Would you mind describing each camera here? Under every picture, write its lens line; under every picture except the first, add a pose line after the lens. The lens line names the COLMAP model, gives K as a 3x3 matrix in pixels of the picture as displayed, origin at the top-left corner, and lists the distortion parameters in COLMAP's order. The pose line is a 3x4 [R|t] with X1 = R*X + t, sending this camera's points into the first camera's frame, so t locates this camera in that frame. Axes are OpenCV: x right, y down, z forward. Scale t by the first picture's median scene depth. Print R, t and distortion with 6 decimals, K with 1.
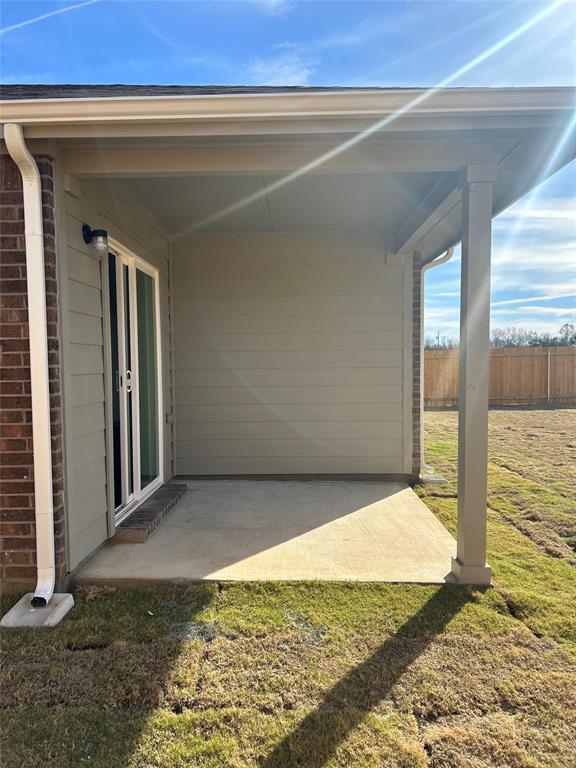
lens RADIAL K [[573.2, 0, 287.9], [0, 573.2, 383.1], [0, 0, 1]] dist [0.013377, -0.014591]
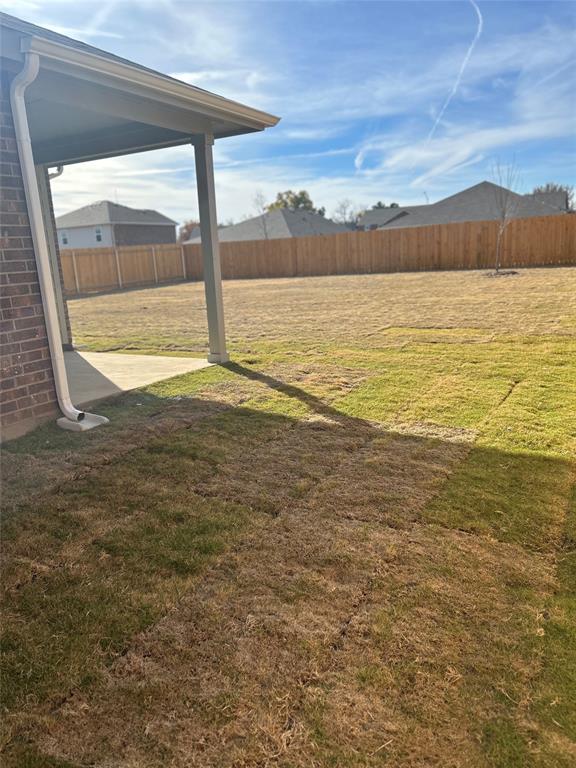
lens RADIAL K [[573.2, 0, 287.0], [0, 573.2, 383.7], [0, 0, 1]] dist [0.013377, -0.014591]
pose [[0.478882, -0.215986, 0.850895, -1.321660], [0.080742, 0.975990, 0.202298, 0.052150], [-0.874158, -0.028174, 0.484823, -0.126562]]
